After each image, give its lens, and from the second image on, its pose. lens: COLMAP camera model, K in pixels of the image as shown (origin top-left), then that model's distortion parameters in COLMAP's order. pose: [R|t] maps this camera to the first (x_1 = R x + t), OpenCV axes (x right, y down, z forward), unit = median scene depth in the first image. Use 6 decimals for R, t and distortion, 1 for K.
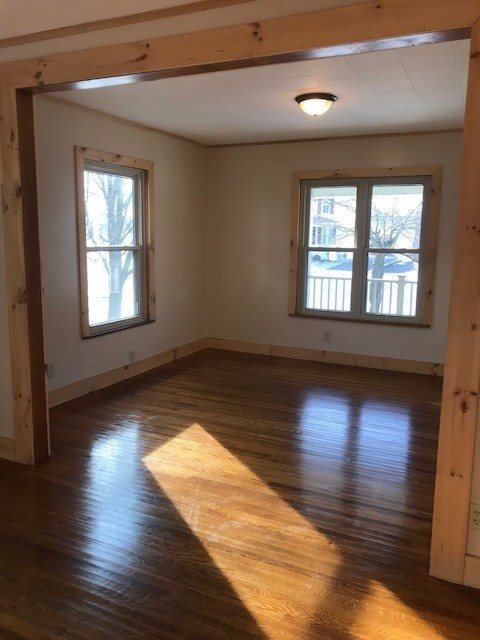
lens RADIAL K [[520.9, 0, 239.9], [0, 520.9, 317.8], [0, 0, 1]] dist [0.031109, -0.060752]
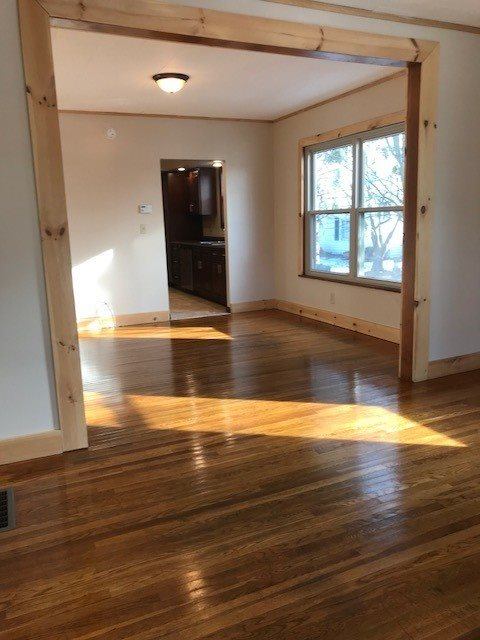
lens RADIAL K [[520.9, 0, 239.9], [0, 520.9, 317.8], [0, 0, 1]] dist [0.031109, -0.060752]
pose [[-0.648901, 0.144399, -0.747045, 0.568246], [-0.100749, 0.956875, 0.272470, -0.113965], [0.754173, 0.252070, -0.606369, 1.079255]]
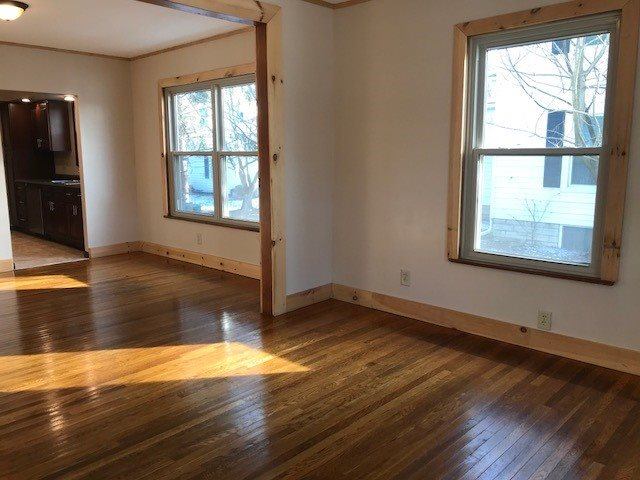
lens RADIAL K [[520.9, 0, 318.7], [0, 520.9, 235.8], [0, 0, 1]] dist [0.031109, -0.060752]
pose [[-0.313468, 0.133039, -0.940233, 0.576974], [-0.151405, 0.970469, 0.187795, -0.130207], [0.937451, 0.201224, -0.284068, 1.107977]]
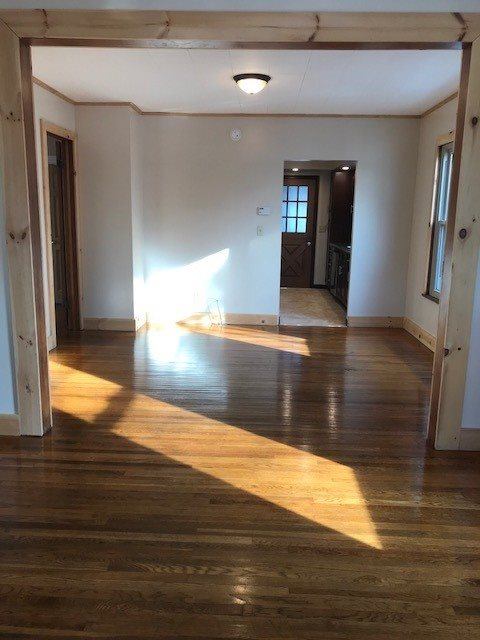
lens RADIAL K [[520.9, 0, 239.9], [0, 520.9, 317.8], [0, 0, 1]] dist [0.031109, -0.060752]
pose [[-0.922454, 0.042123, -0.383803, 0.229386], [-0.093764, 0.939835, 0.328508, -0.170406], [0.374549, 0.339021, -0.863005, 1.241514]]
